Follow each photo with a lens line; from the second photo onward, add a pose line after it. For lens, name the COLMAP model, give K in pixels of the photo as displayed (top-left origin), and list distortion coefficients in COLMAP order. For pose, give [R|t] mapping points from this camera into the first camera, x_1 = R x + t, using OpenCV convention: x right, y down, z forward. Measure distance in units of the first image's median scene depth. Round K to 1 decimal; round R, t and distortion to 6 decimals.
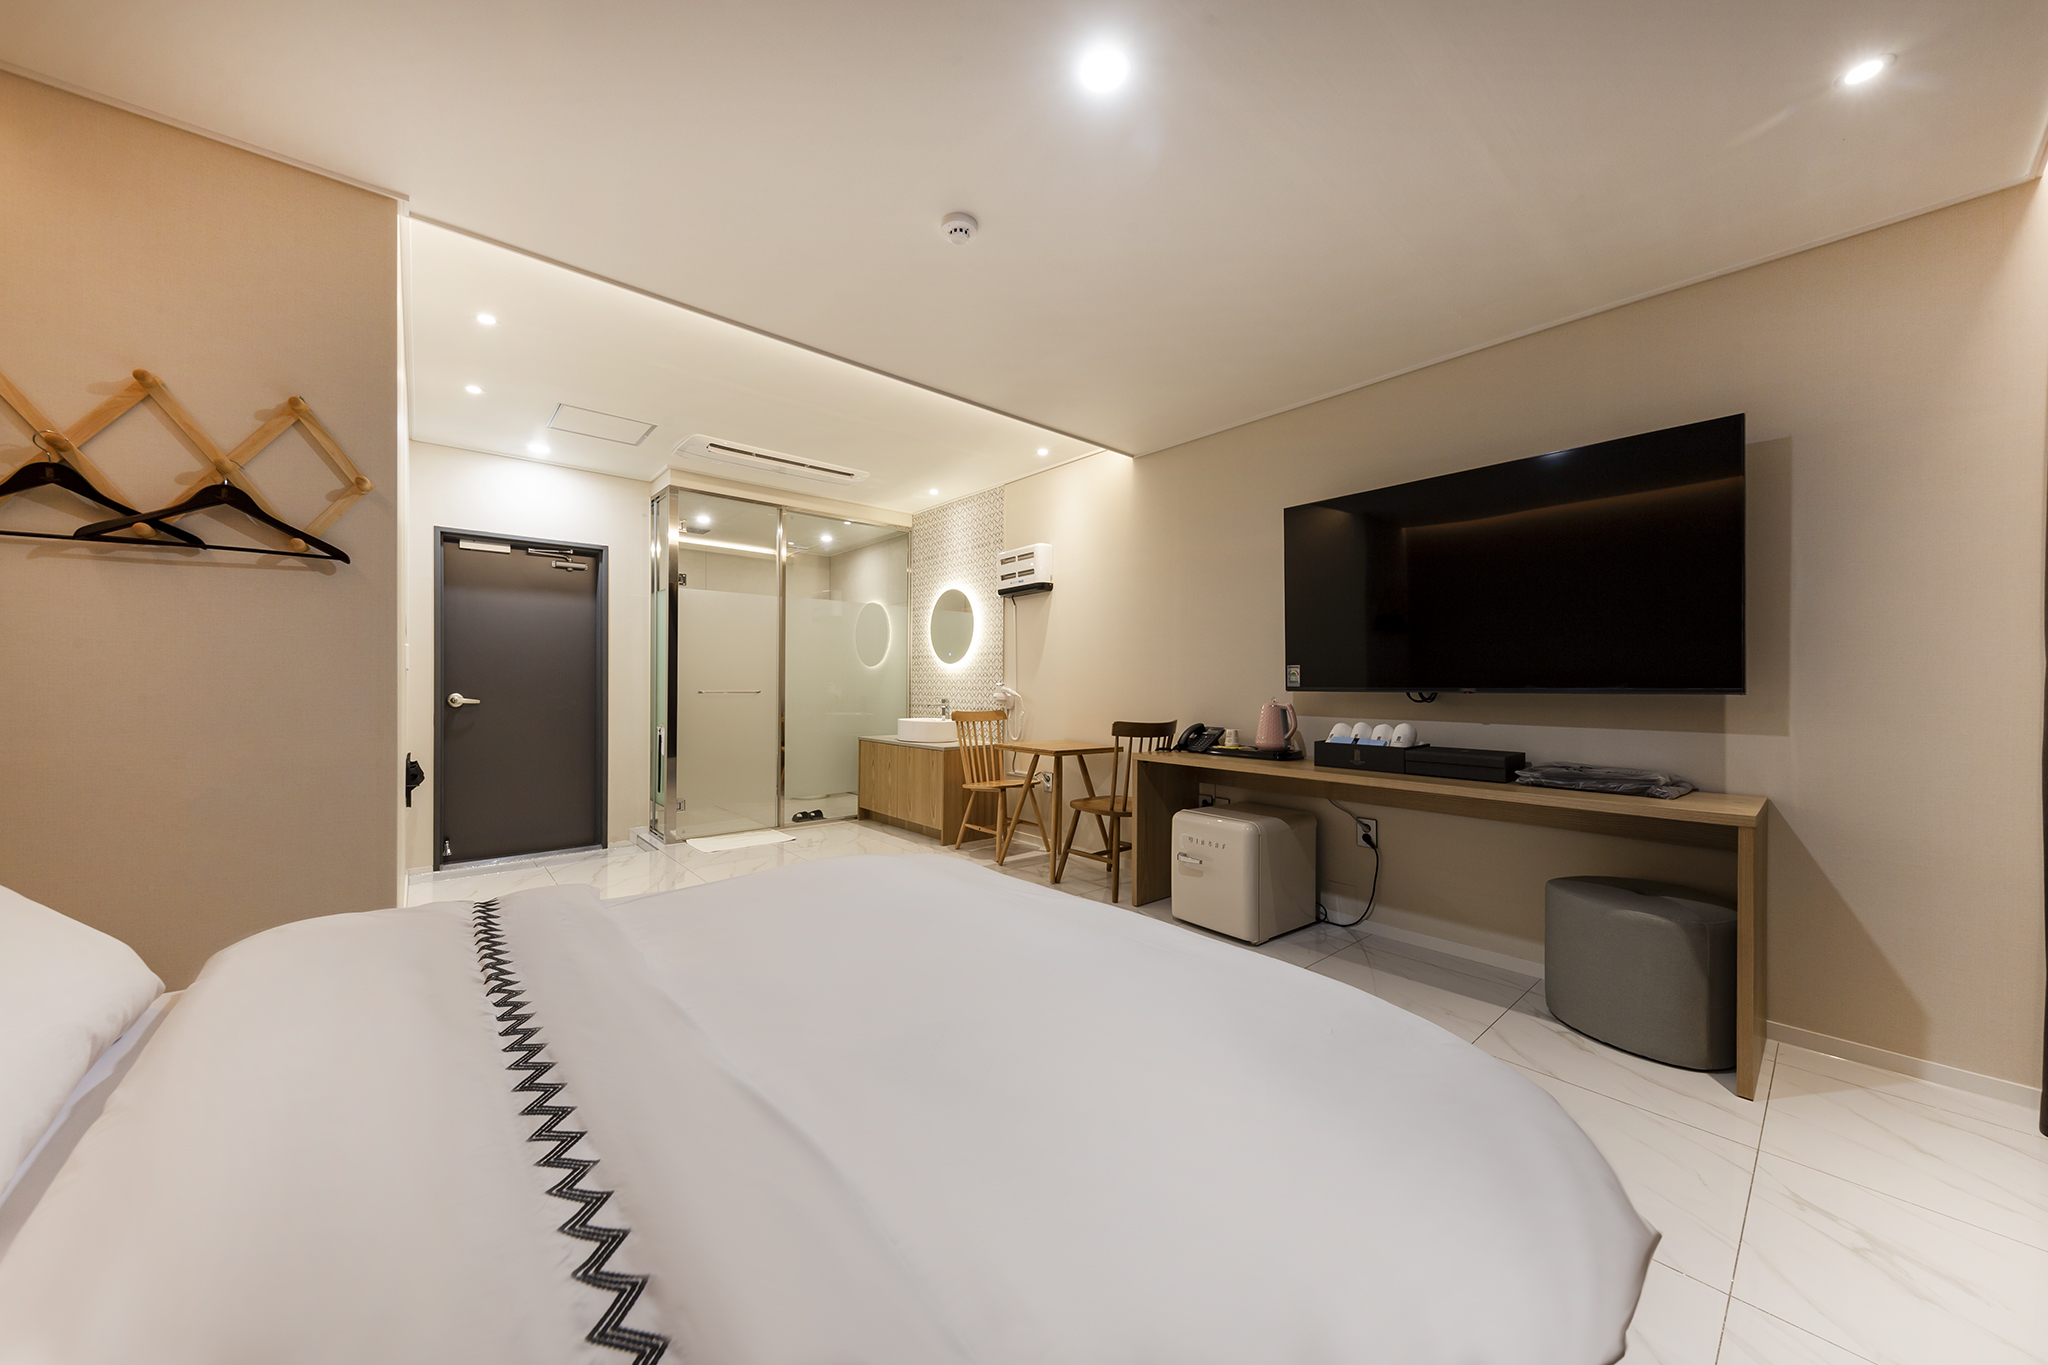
lens RADIAL K [[684.4, 0, 1020.7], [0, 684.4, 683.7], [0, 0, 1]] dist [-0.001421, -0.000156]
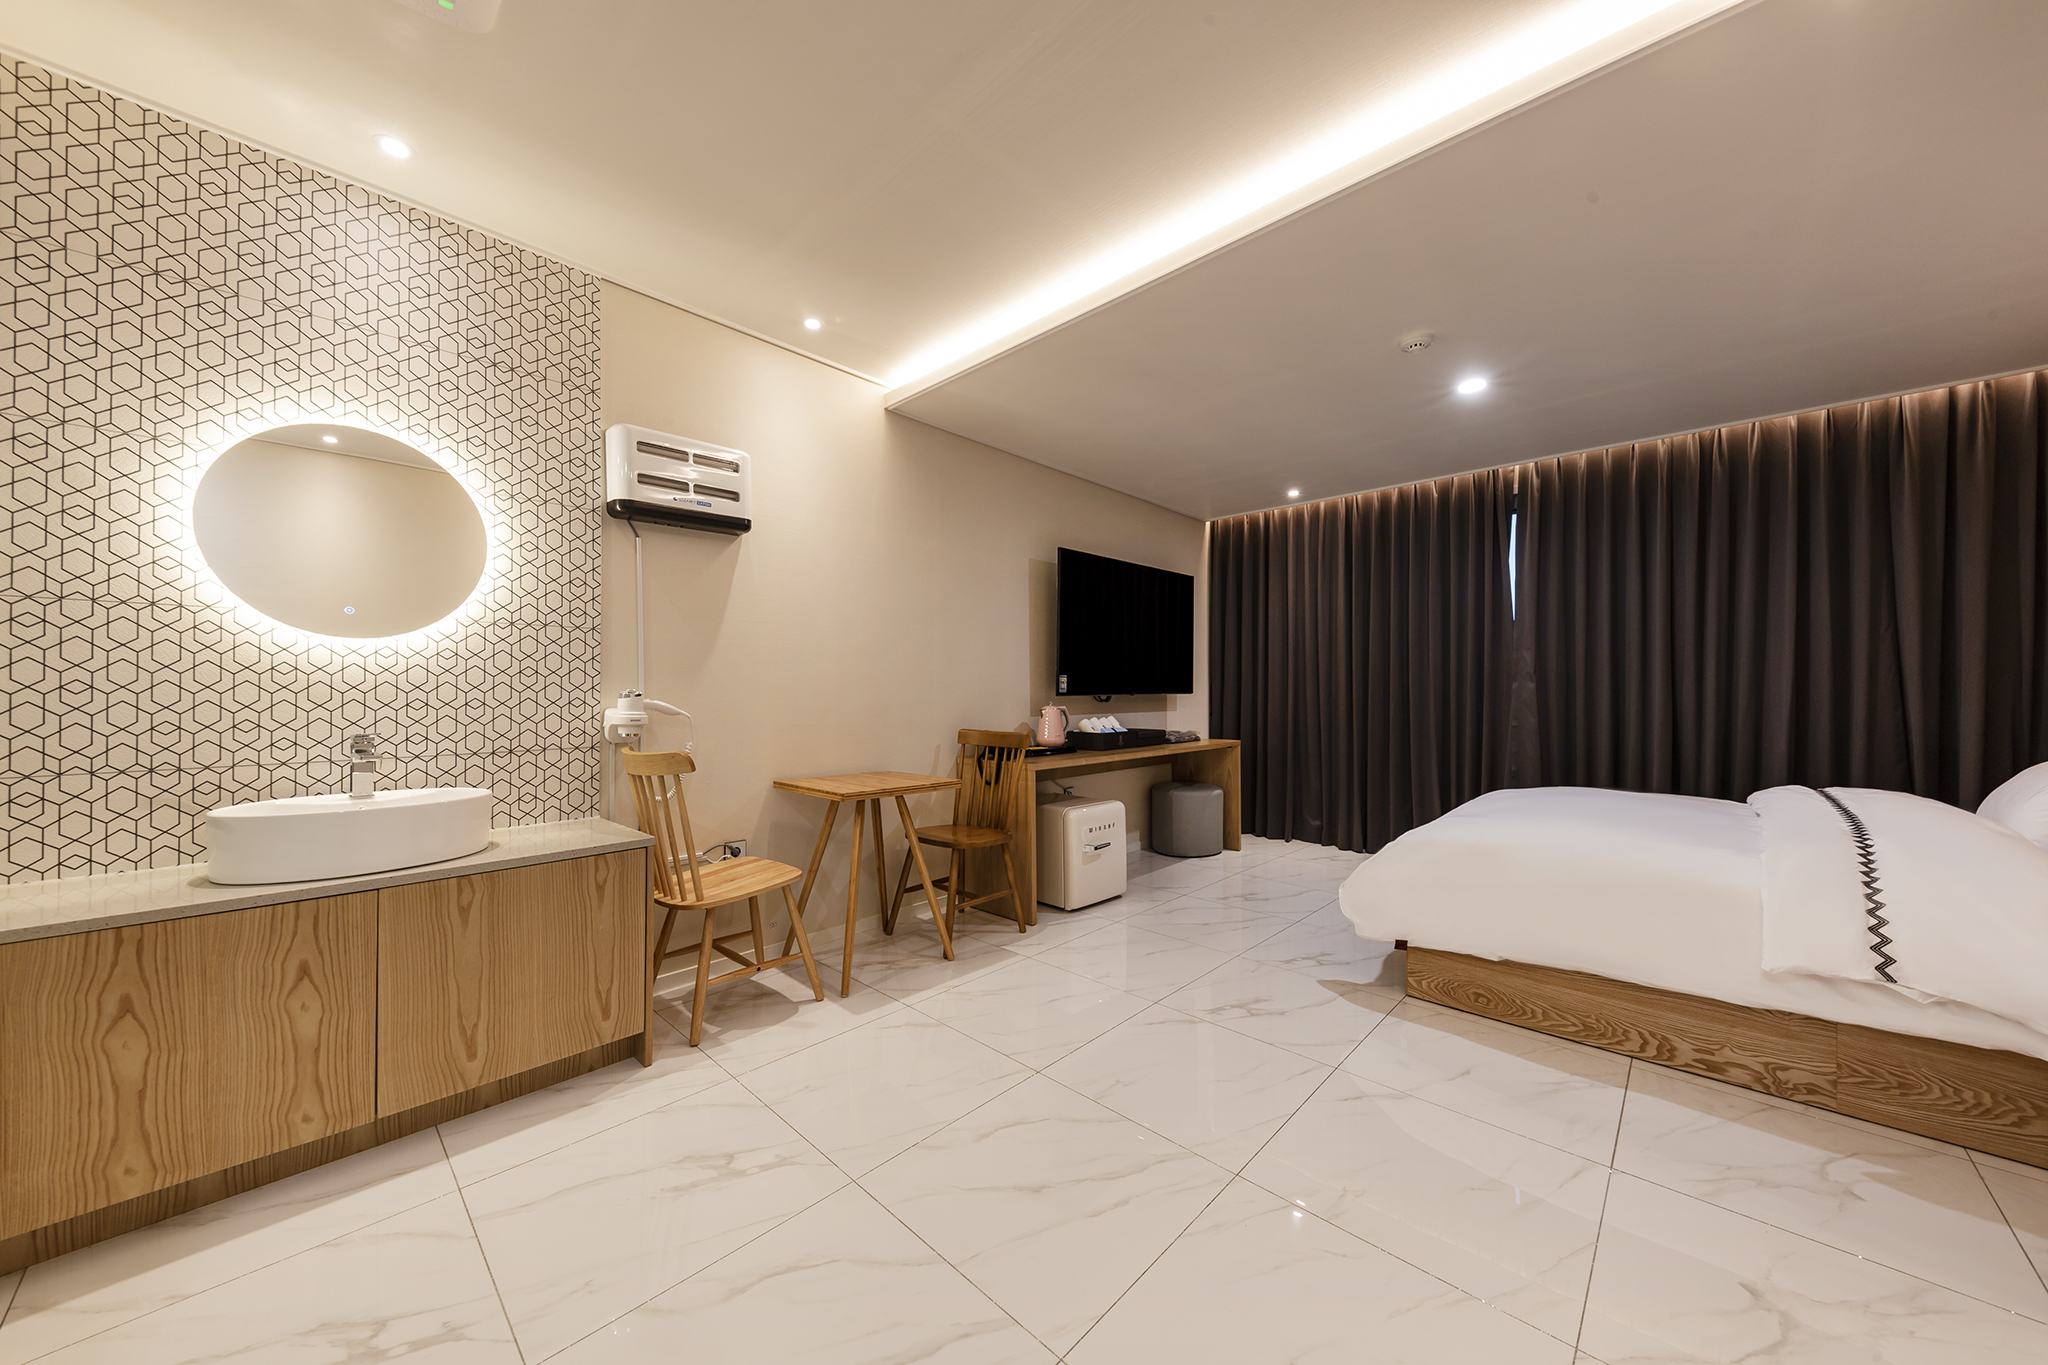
lens RADIAL K [[708.7, 0, 1009.0], [0, 708.7, 686.2], [0, 0, 1]] dist [0.017835, -0.010895]
pose [[-0.092322, 0.001020, 0.995729, -0.549151], [-0.002095, 0.999997, -0.001219, -0.004123], [-0.995727, -0.002199, -0.092320, 0.758812]]
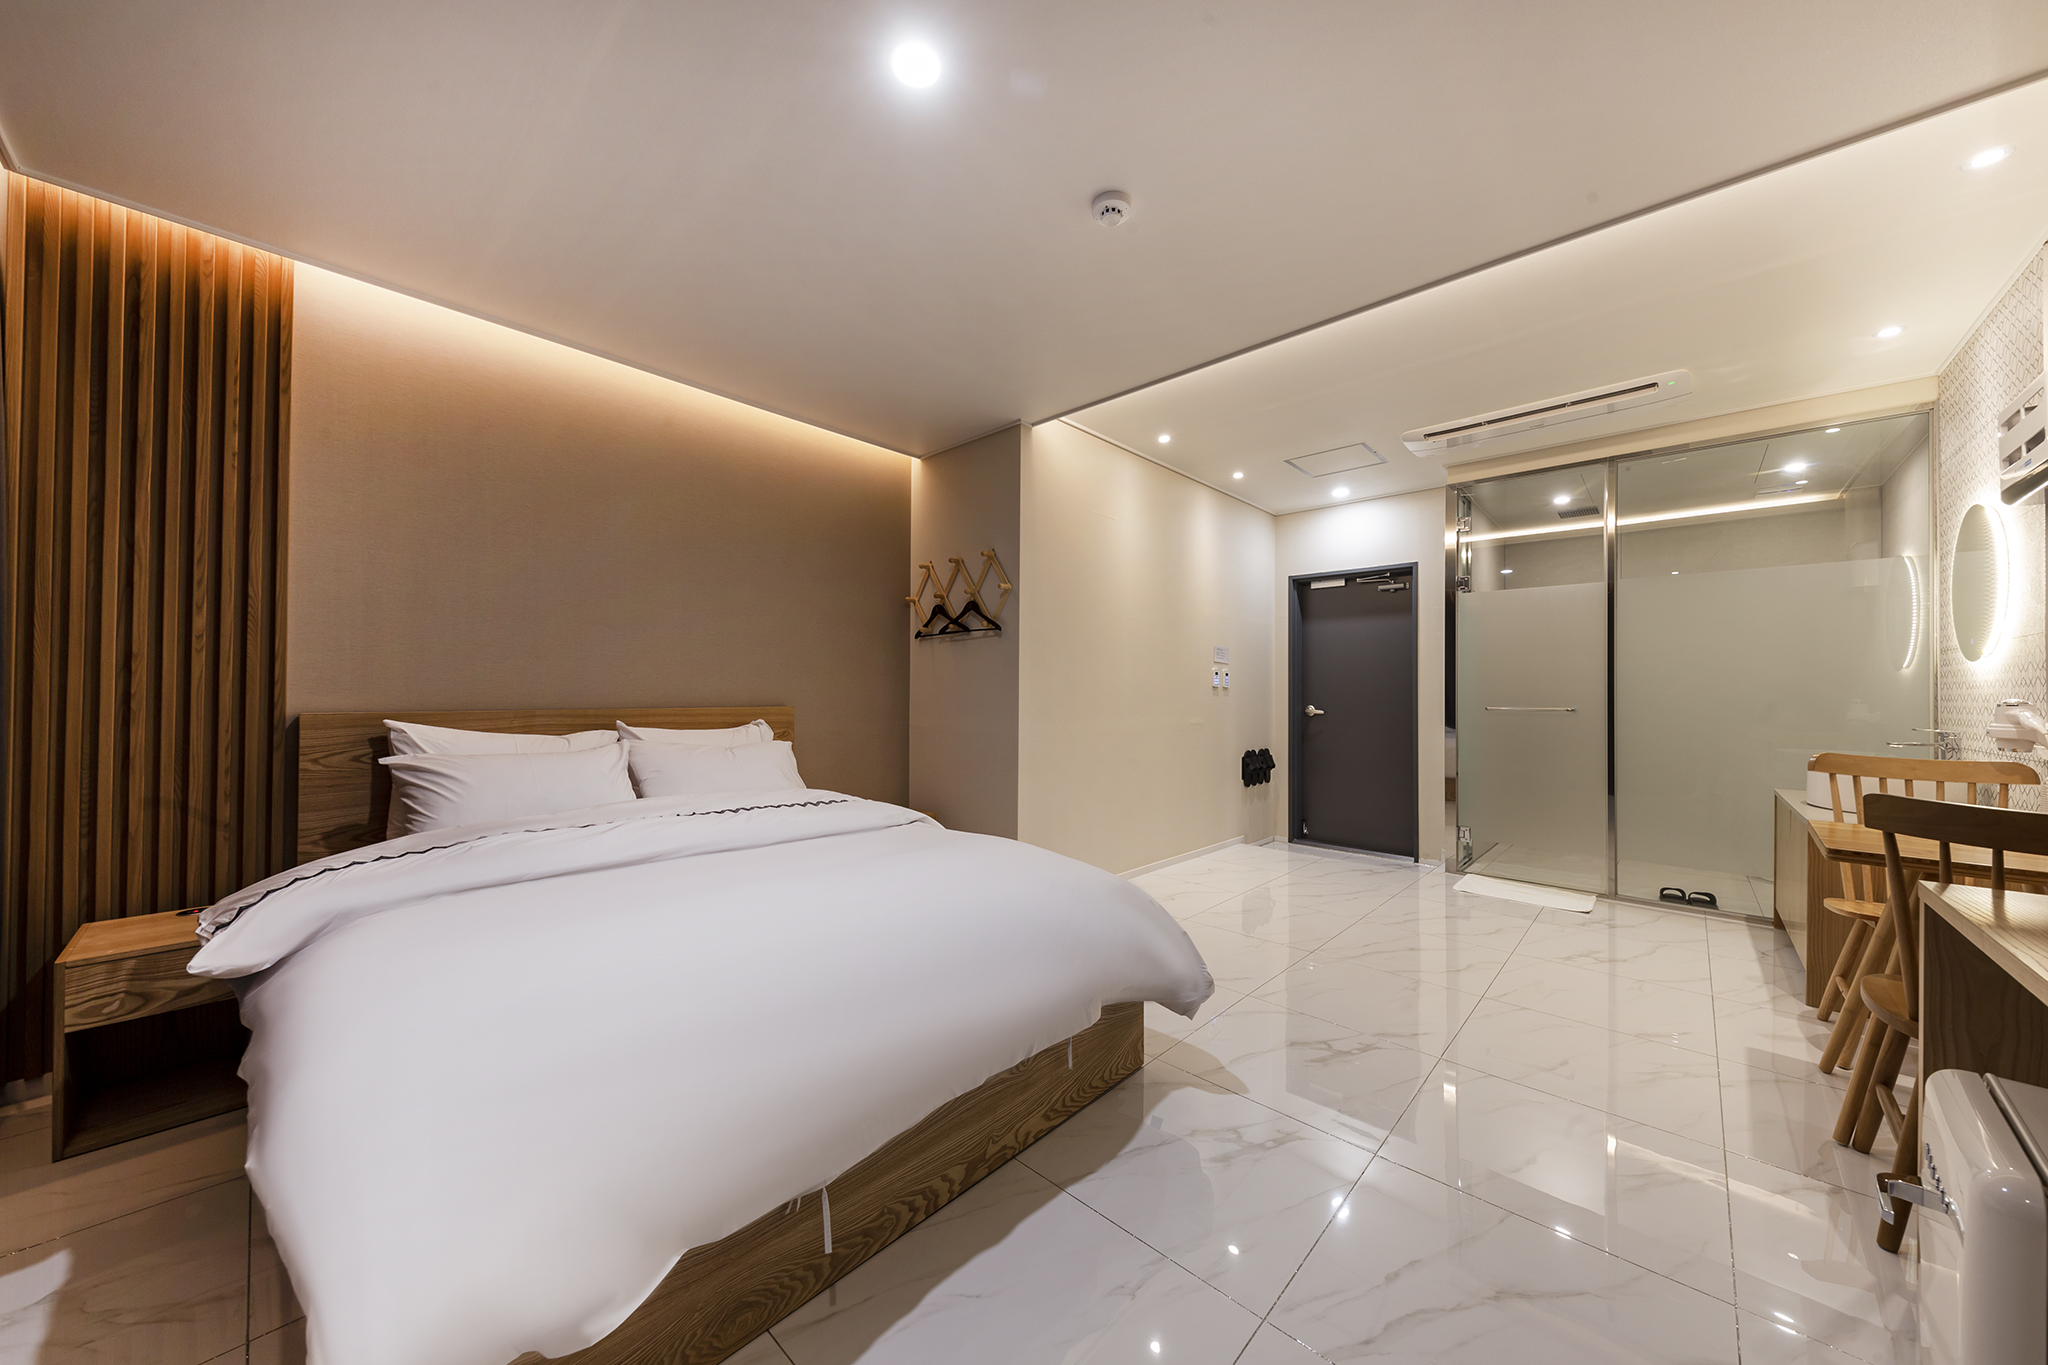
lens RADIAL K [[684.4, 0, 1020.7], [0, 684.4, 683.7], [0, 0, 1]] dist [-0.001421, -0.000156]
pose [[0.105010, -0.017862, -0.994311, 0.331238], [-0.009770, 0.999772, -0.018992, 0.002793], [0.994423, 0.011709, 0.104812, 0.309808]]
